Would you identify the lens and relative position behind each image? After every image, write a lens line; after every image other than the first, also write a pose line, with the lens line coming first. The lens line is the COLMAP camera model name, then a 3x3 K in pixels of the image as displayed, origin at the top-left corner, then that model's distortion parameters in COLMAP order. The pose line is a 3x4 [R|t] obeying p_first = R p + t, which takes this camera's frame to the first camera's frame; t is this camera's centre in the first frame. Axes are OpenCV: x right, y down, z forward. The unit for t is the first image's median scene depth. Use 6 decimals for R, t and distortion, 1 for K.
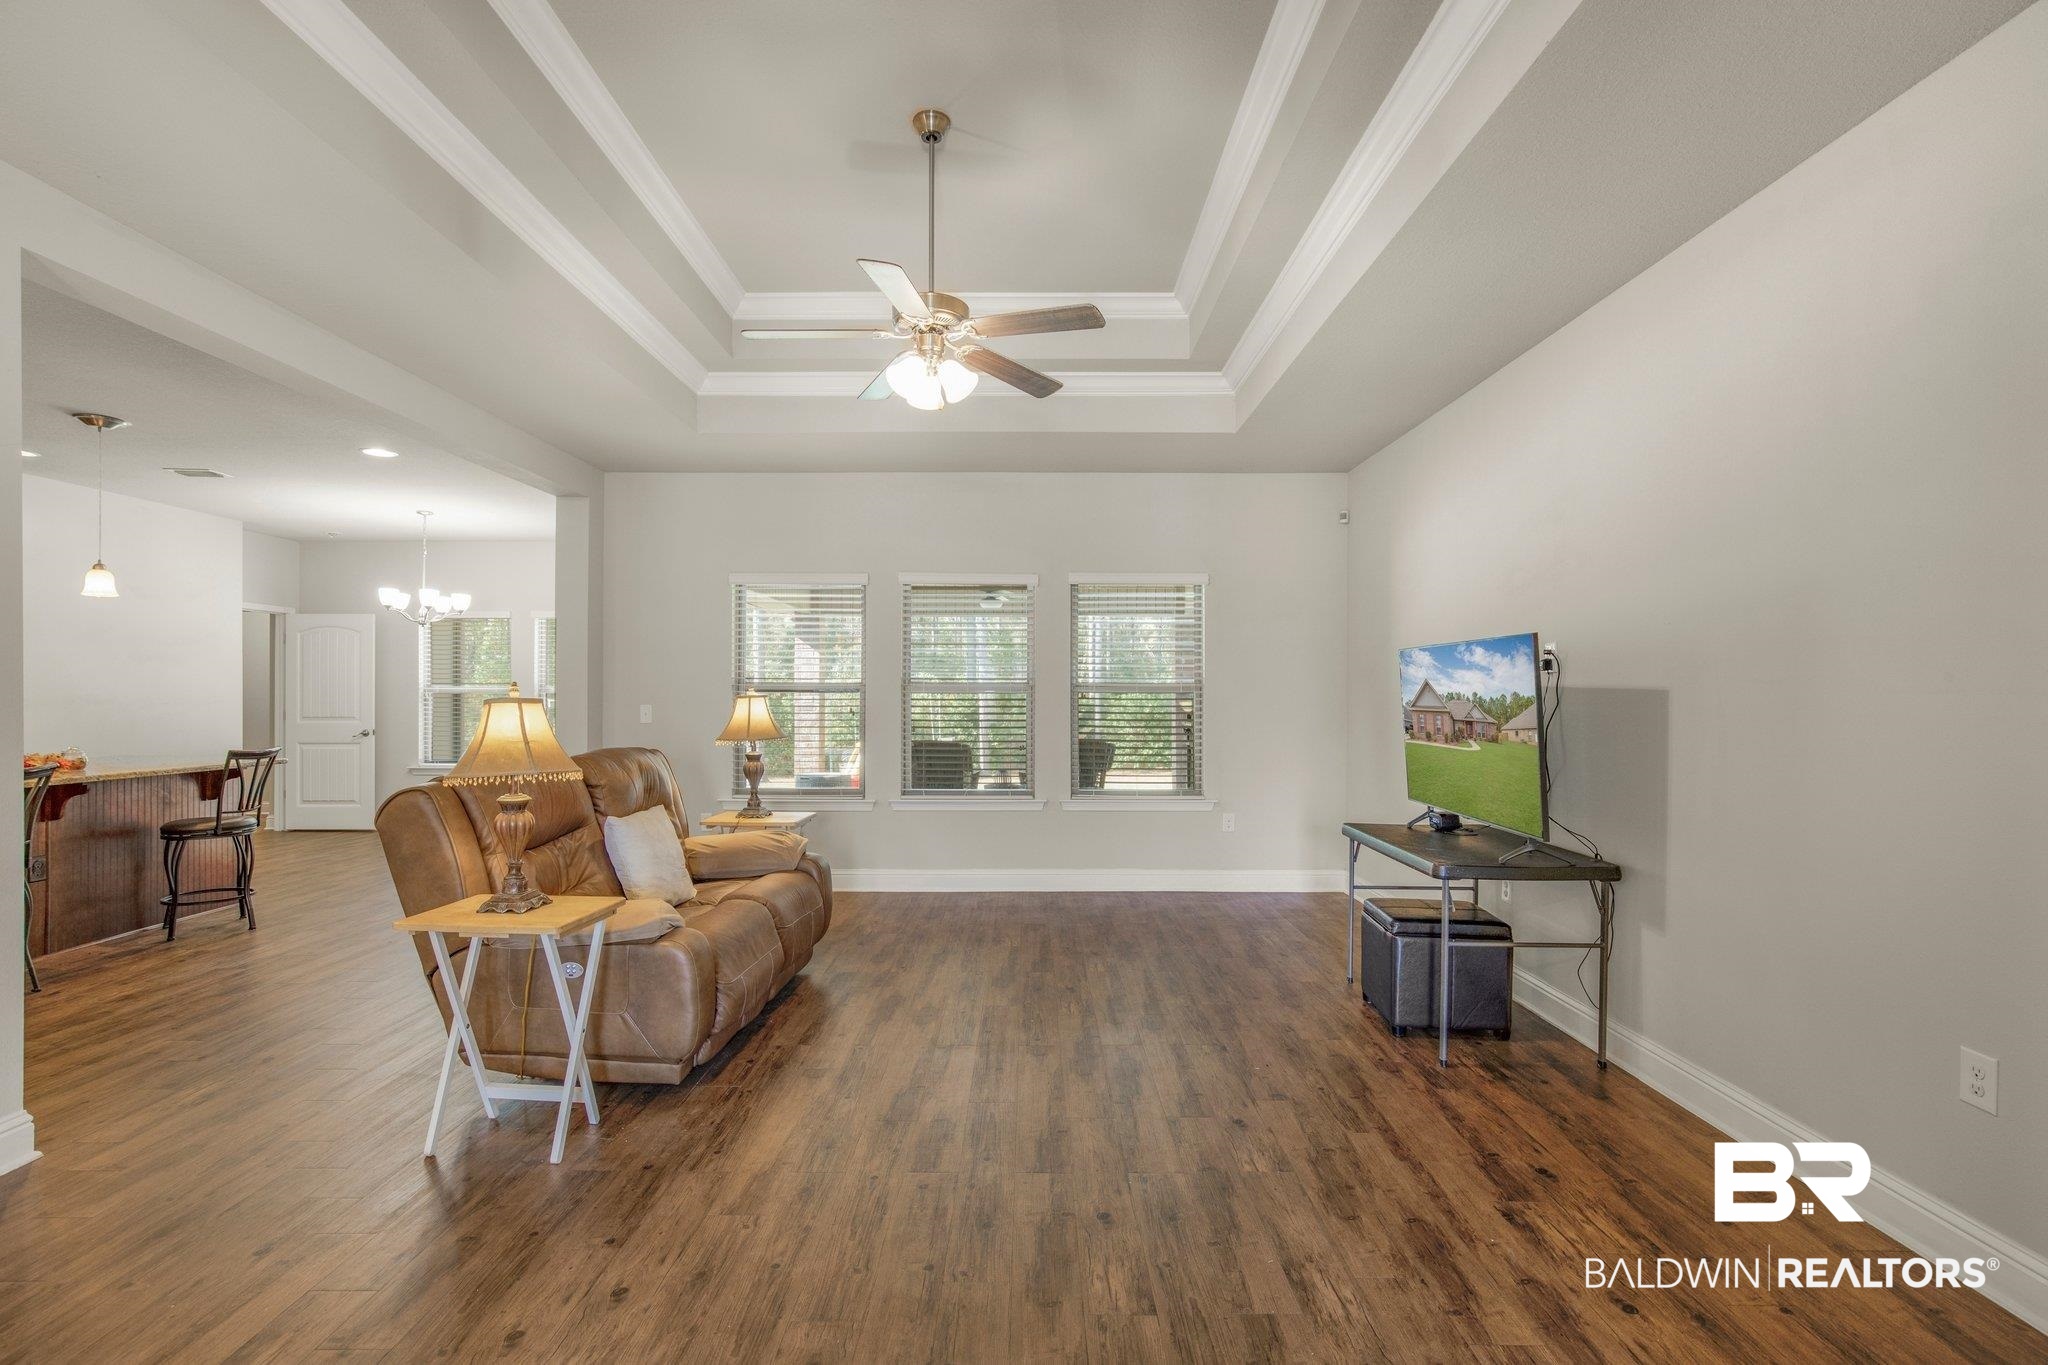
lens RADIAL K [[931.4, 0, 1024.0], [0, 931.4, 682.5], [0, 0, 1]] dist [0.008476, 0.000120]
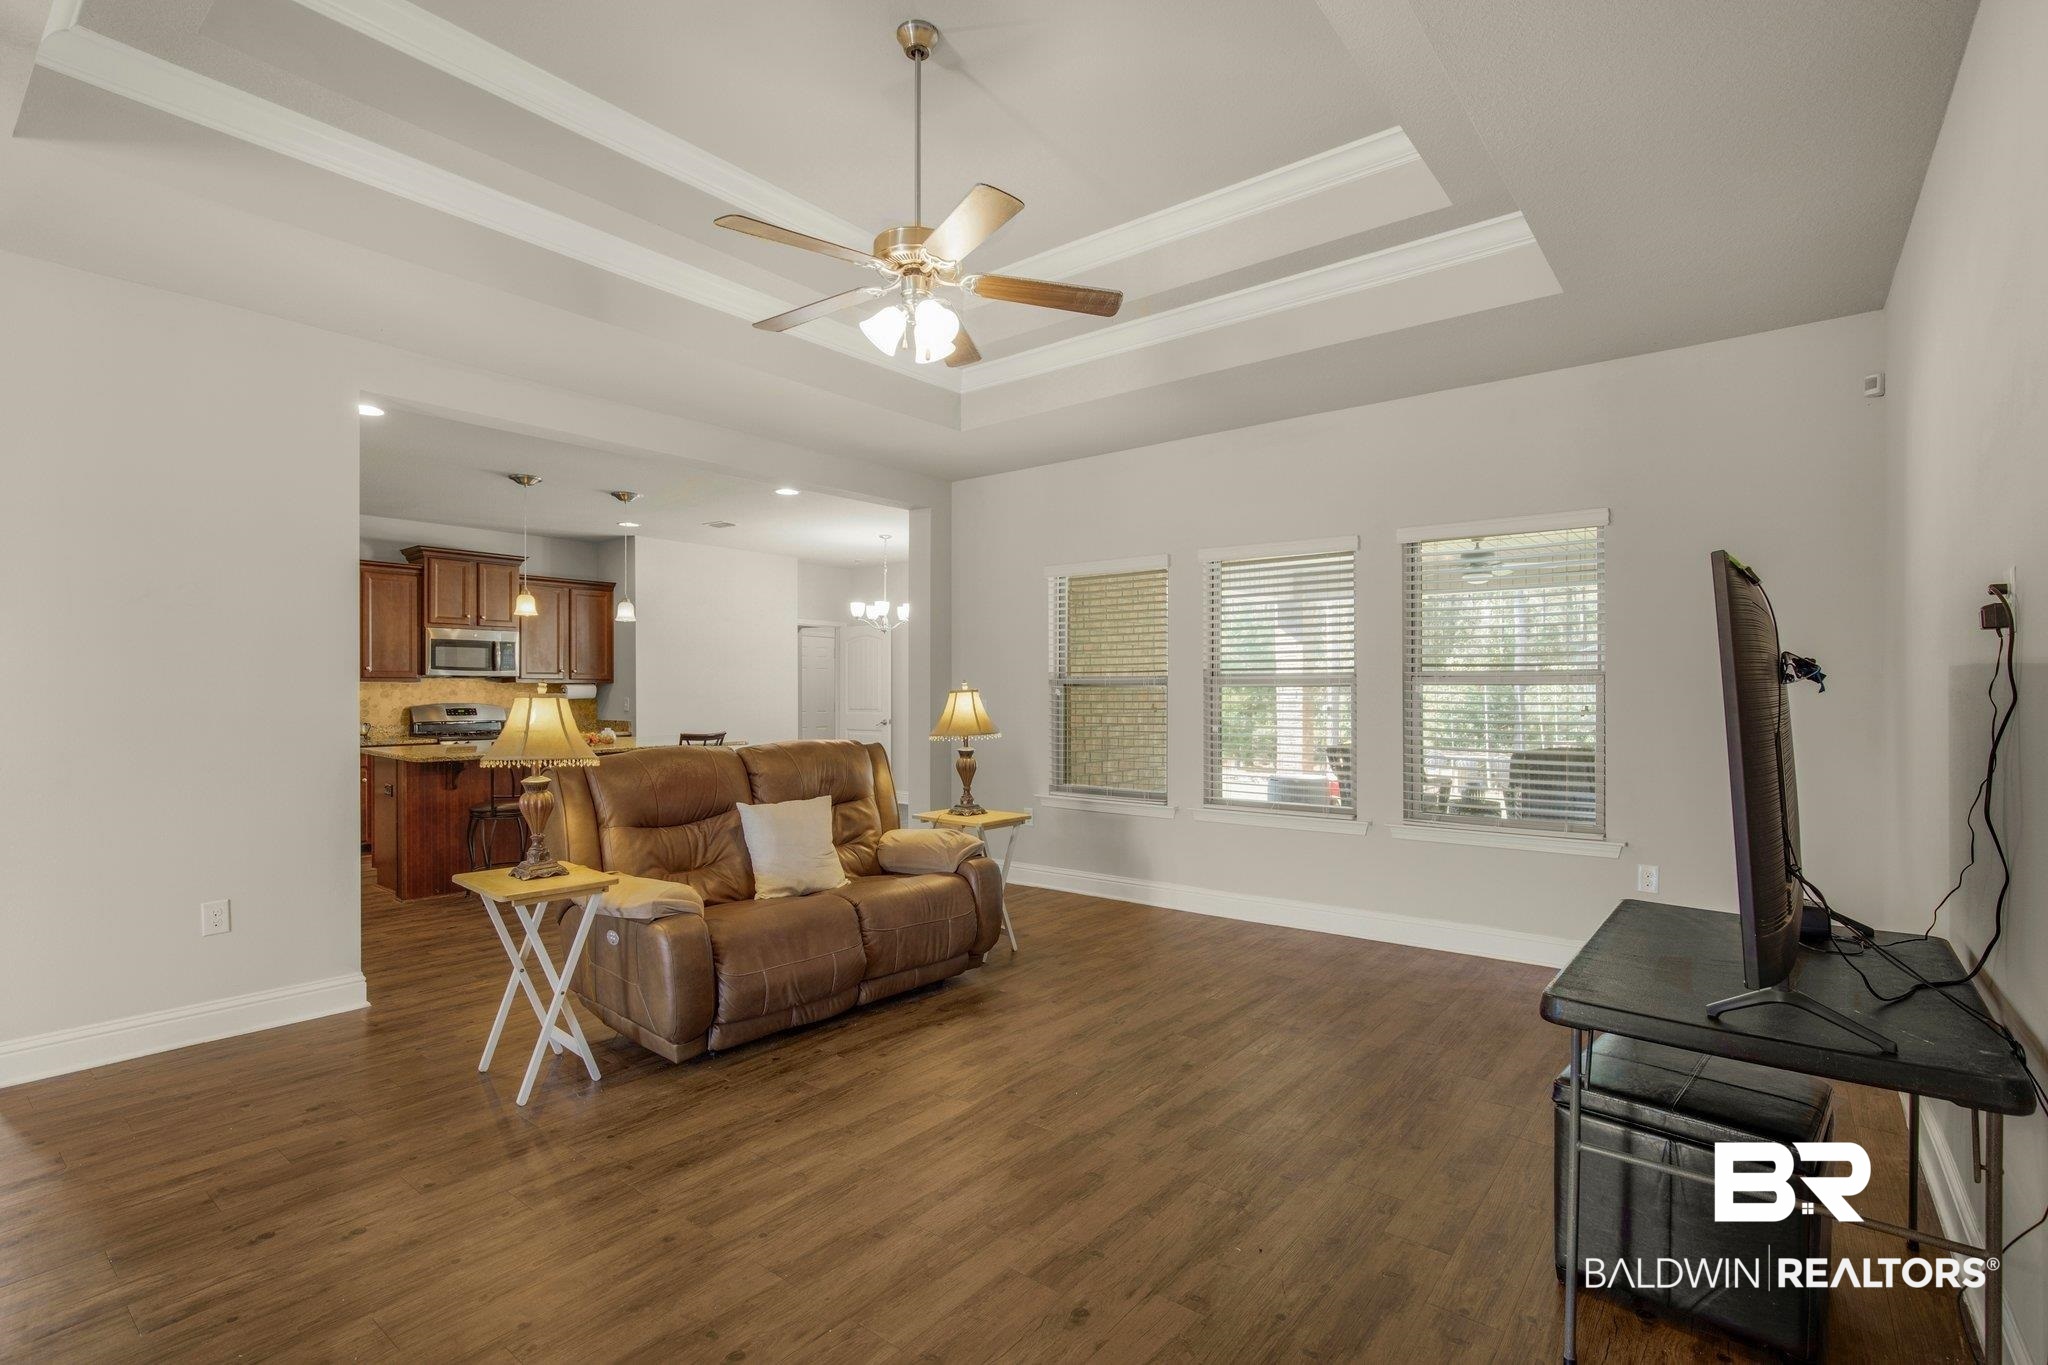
lens RADIAL K [[951.7, 0, 1024.6], [0, 951.7, 675.4], [0, 0, 1]] dist [0.001034, 0.000609]
pose [[0.788715, -0.013720, -0.614606, 0.494400], [0.012599, 0.999902, -0.006154, 0.007593], [0.614630, -0.002890, 0.788811, 0.335018]]
